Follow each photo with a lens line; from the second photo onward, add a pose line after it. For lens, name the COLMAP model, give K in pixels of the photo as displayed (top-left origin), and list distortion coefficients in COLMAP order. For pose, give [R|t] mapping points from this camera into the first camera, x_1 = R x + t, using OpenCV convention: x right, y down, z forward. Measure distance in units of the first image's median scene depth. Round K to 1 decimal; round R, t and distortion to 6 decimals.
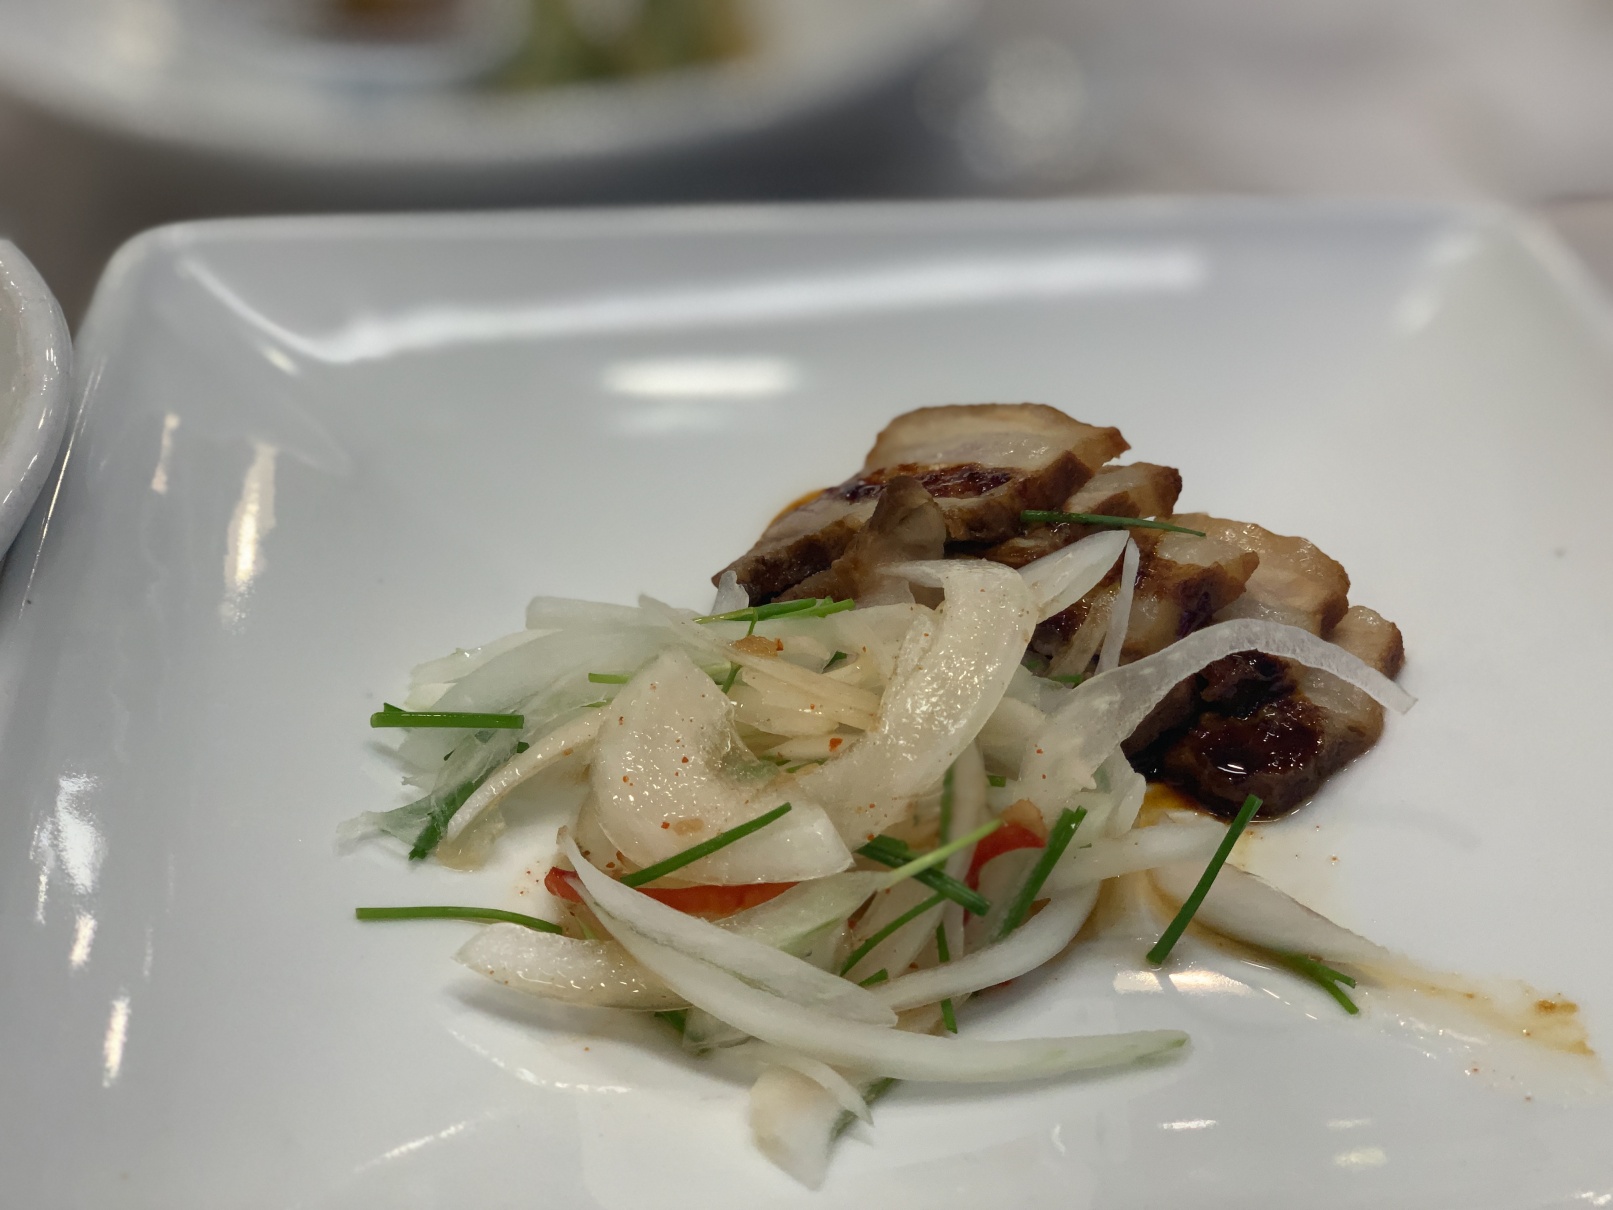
lens RADIAL K [[2464.6, 0, 806.5], [0, 2464.6, 605.0], [0, 0, 1]] dist [0.033769, -0.244231]
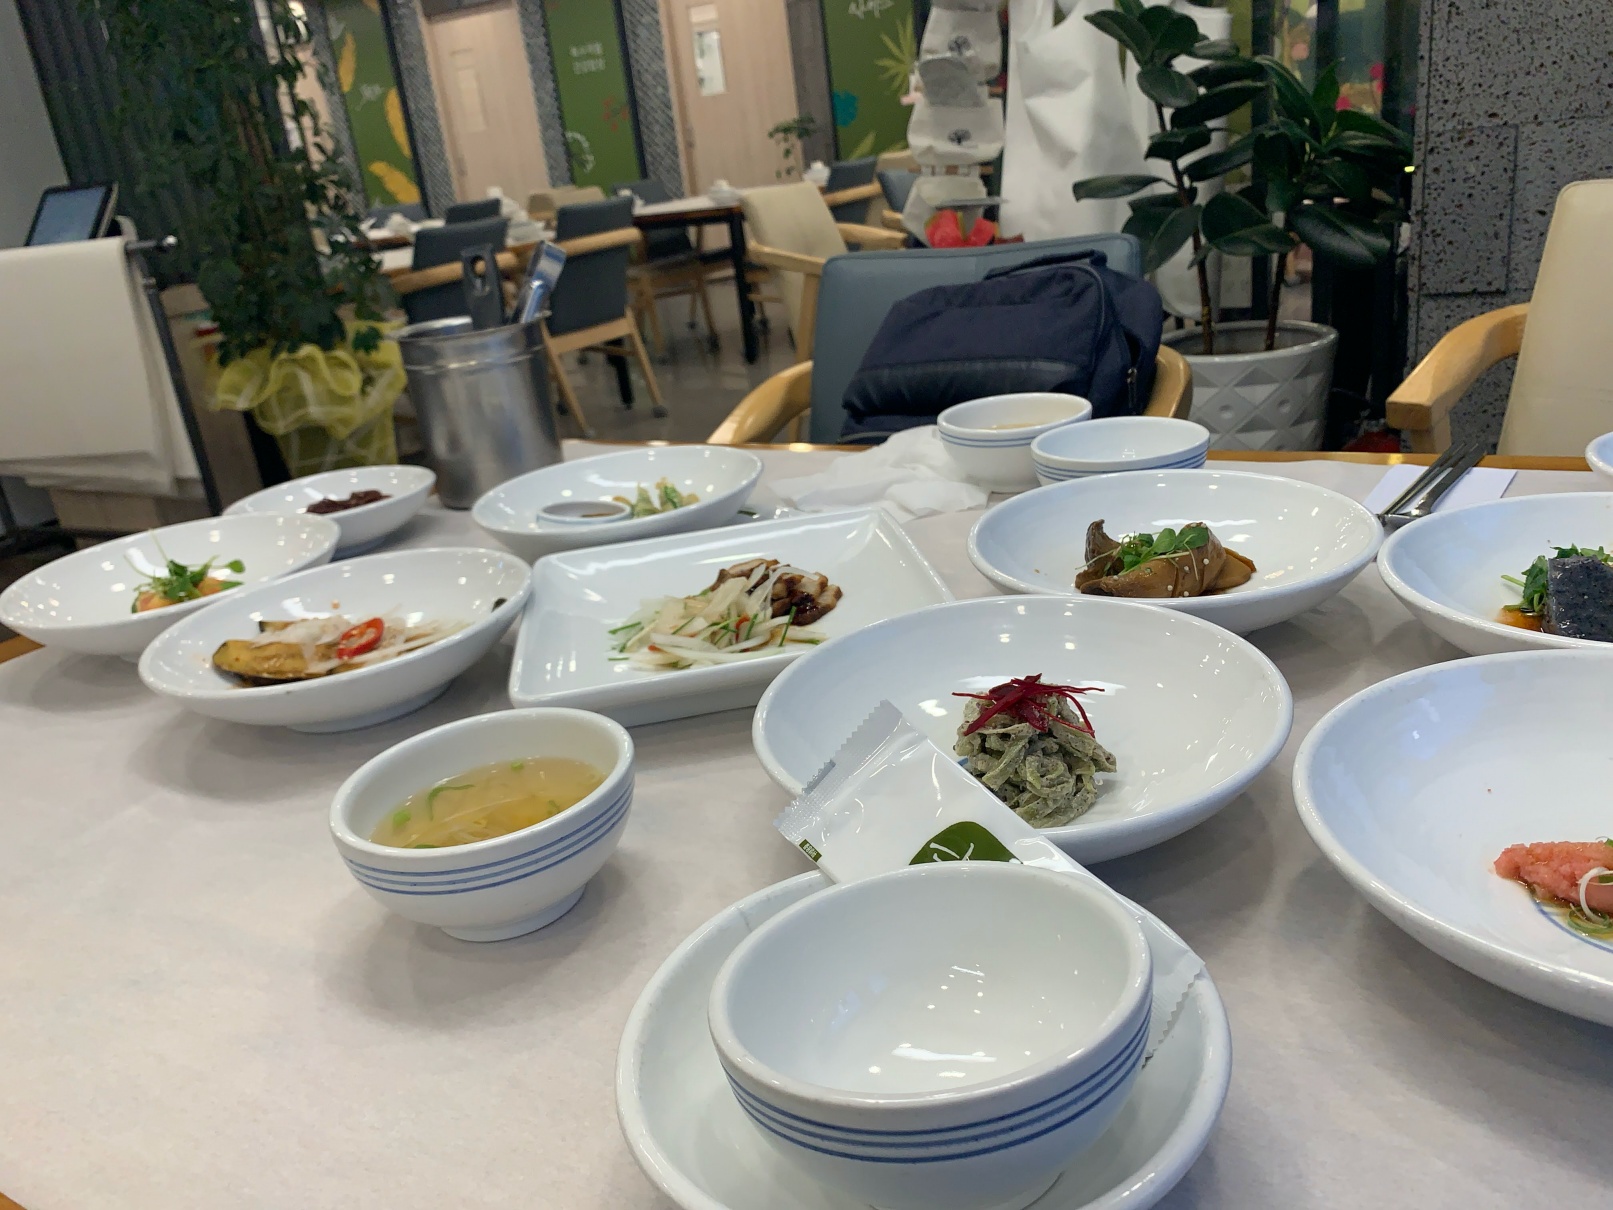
lens RADIAL K [[1238.1, 0, 808.2], [0, 1238.1, 599.2], [0, 0, 1]] dist [0.010928, -0.024403]
pose [[0.989243, -0.146242, -0.003283, 0.204528], [0.141121, 0.960031, -0.241714, 0.597839], [0.038500, 0.238650, 0.970342, -1.195182]]
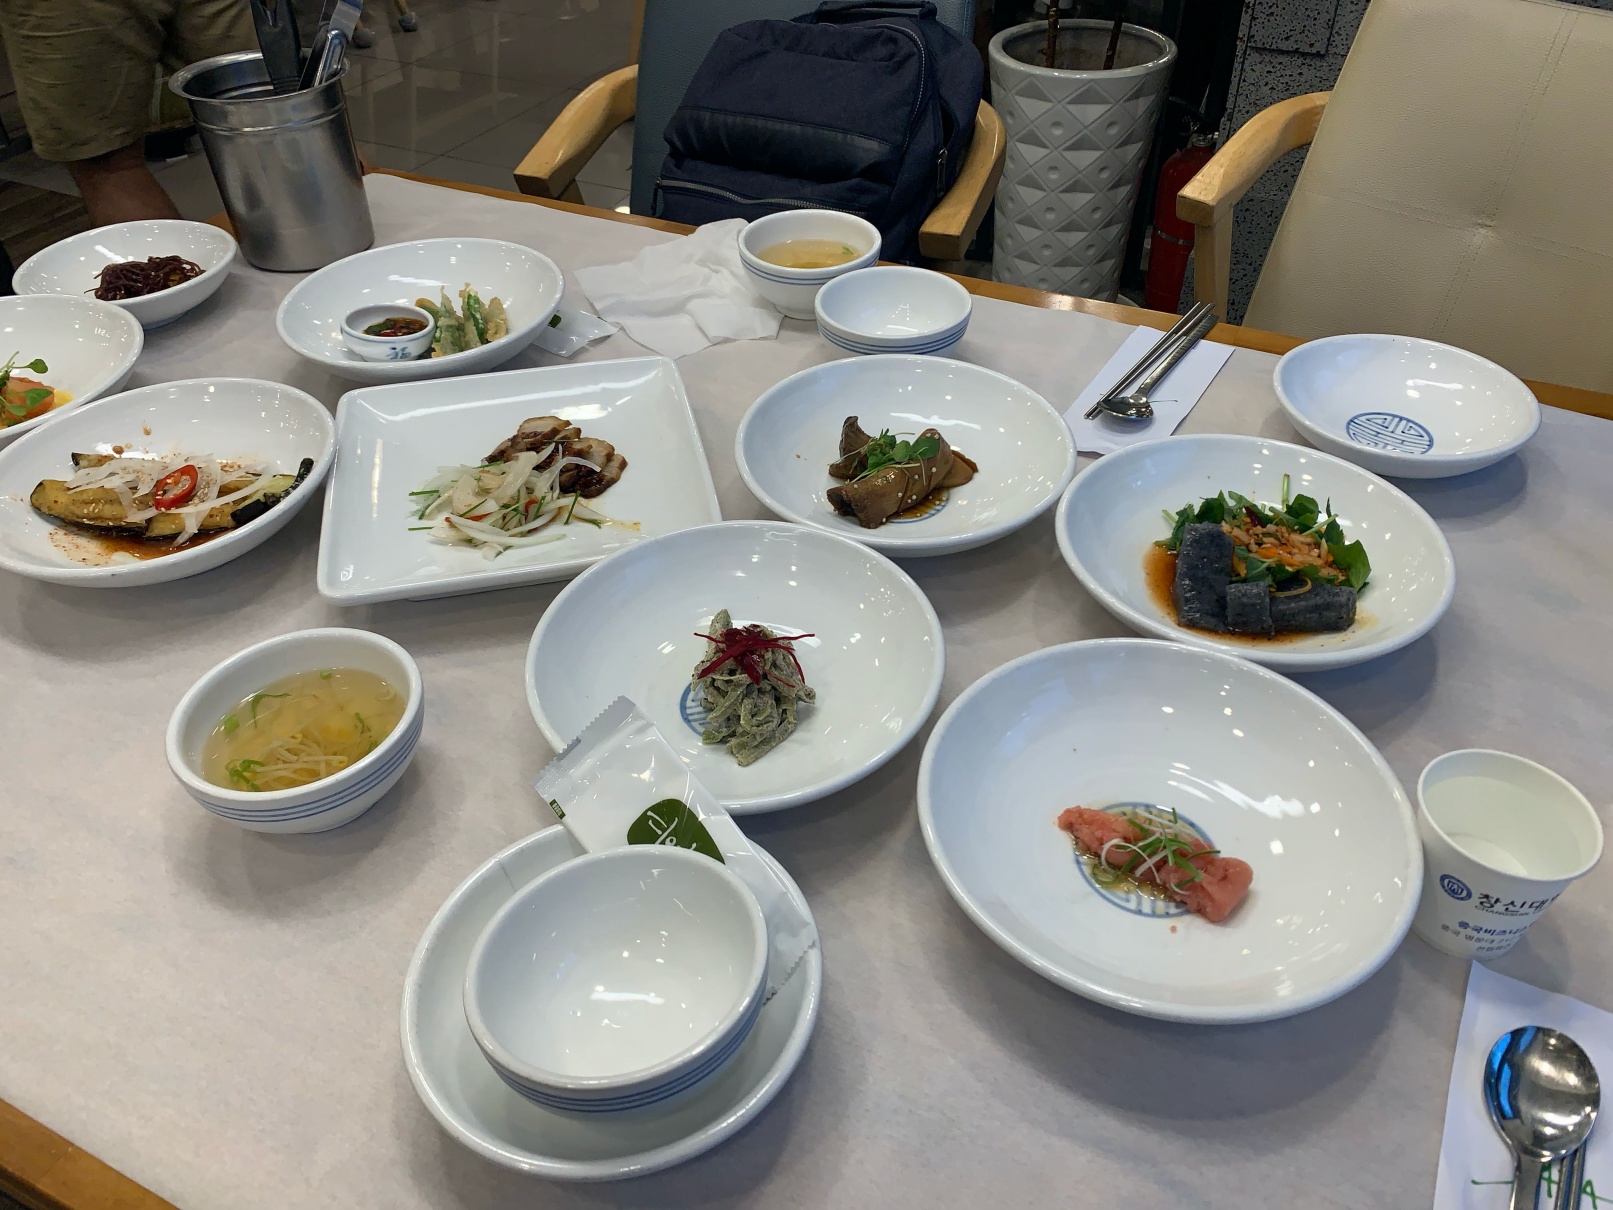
lens RADIAL K [[1215.6, 0, 806.5], [0, 1215.6, 605.0], [0, 0, 1]] dist [0.023981, -0.031943]
pose [[0.991225, -0.103585, 0.082115, 0.403501], [0.095609, 0.990803, 0.095746, 0.111902], [-0.091278, -0.087055, 0.992013, -1.564966]]
